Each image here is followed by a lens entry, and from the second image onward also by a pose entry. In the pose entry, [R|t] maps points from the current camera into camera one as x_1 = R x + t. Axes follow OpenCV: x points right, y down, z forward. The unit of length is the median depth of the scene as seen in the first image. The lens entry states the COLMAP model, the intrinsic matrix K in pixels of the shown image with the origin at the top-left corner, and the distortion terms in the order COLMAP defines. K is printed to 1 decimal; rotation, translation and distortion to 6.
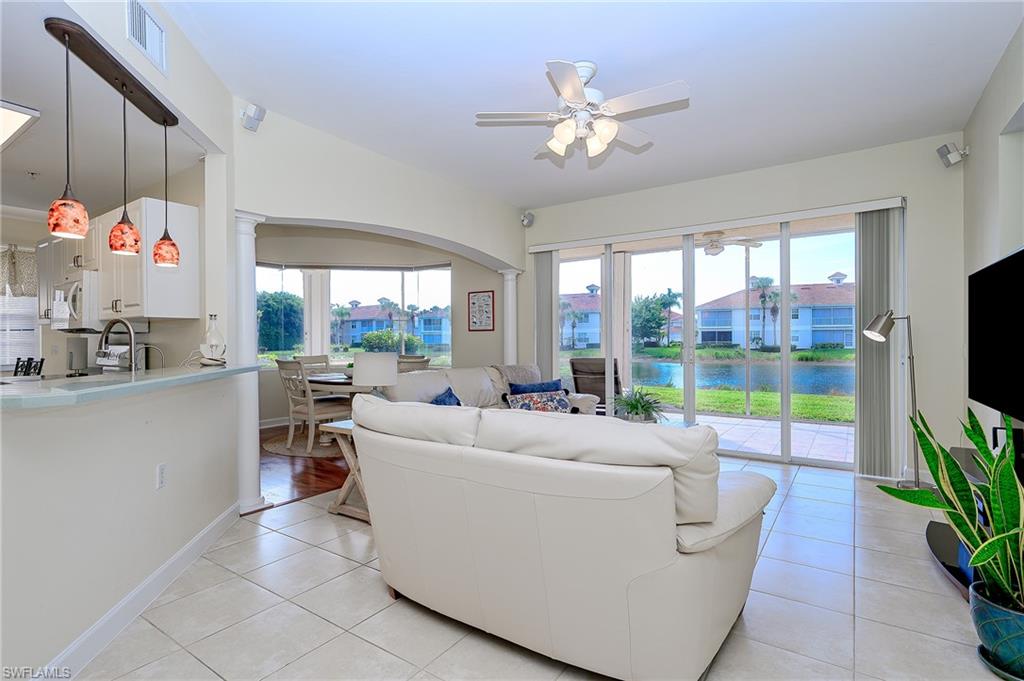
lens RADIAL K [[501.4, 0, 519.3], [0, 501.4, 343.6], [0, 0, 1]] dist [0.000799, 0.000077]
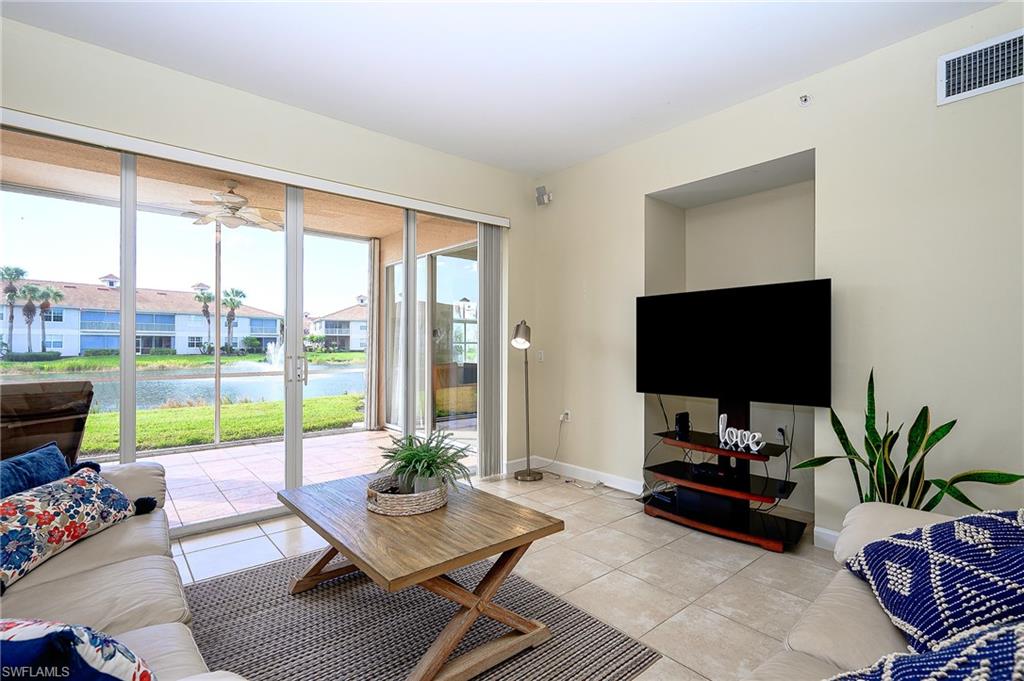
lens RADIAL K [[469.7, 0, 510.6], [0, 469.7, 345.4], [0, 0, 1]] dist [0.001832, 0.000242]
pose [[0.267130, 0.004087, 0.963652, -0.155916], [0.004821, 0.999973, -0.005578, -0.002622], [-0.963648, 0.006136, 0.267103, 0.451278]]
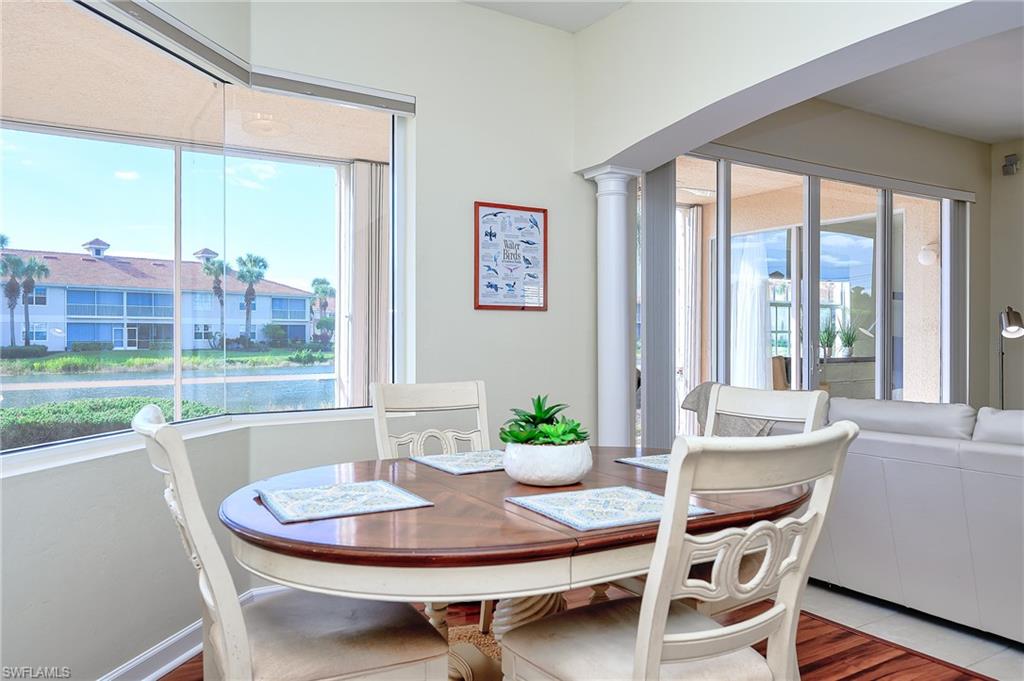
lens RADIAL K [[743.9, 0, 512.0], [0, 743.9, 340.5], [0, 0, 1]] dist [-0.011235, 0.002189]
pose [[0.411148, -0.001804, 0.911567, -0.574332], [0.005573, 0.999984, -0.000535, -0.001735], [-0.911552, 0.005300, 0.411152, 0.747353]]
